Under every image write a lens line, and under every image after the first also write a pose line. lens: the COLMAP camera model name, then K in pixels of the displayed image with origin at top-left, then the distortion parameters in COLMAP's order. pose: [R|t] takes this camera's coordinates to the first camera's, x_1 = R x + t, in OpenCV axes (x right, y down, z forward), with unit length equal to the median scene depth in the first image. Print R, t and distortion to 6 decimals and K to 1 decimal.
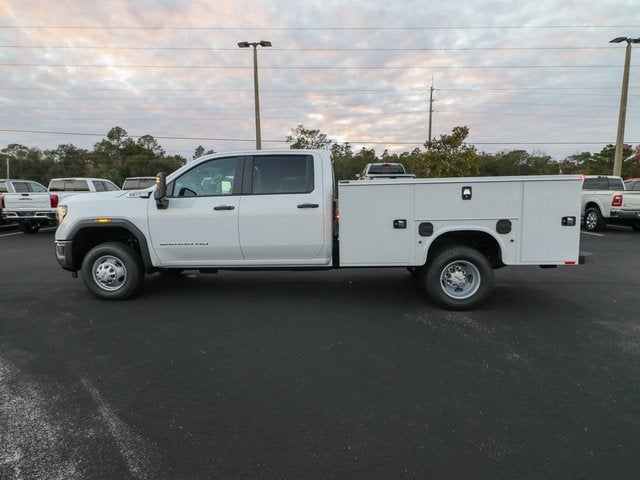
lens RADIAL K [[396.7, 0, 304.5], [0, 396.7, 242.5], [0, 0, 1]] dist [0.011347, -0.013726]
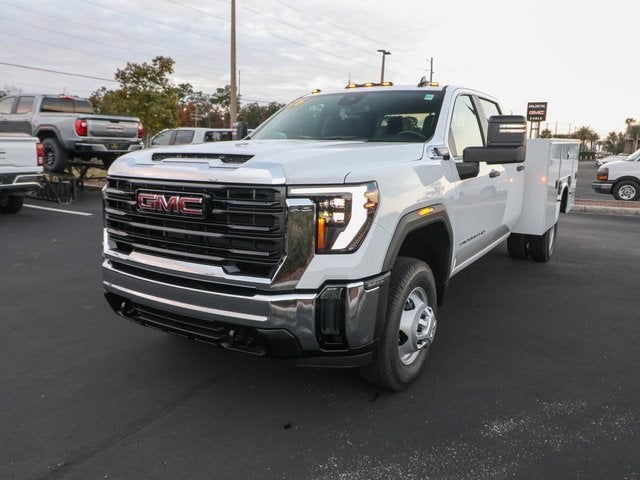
lens RADIAL K [[516.4, 0, 318.0], [0, 516.4, 234.6], [0, 0, 1]] dist [0.016366, -0.001580]
pose [[0.452463, -0.136837, 0.881223, -0.090662], [0.092676, 0.990022, 0.106147, -0.008633], [-0.886955, 0.033640, 0.460630, 0.070980]]
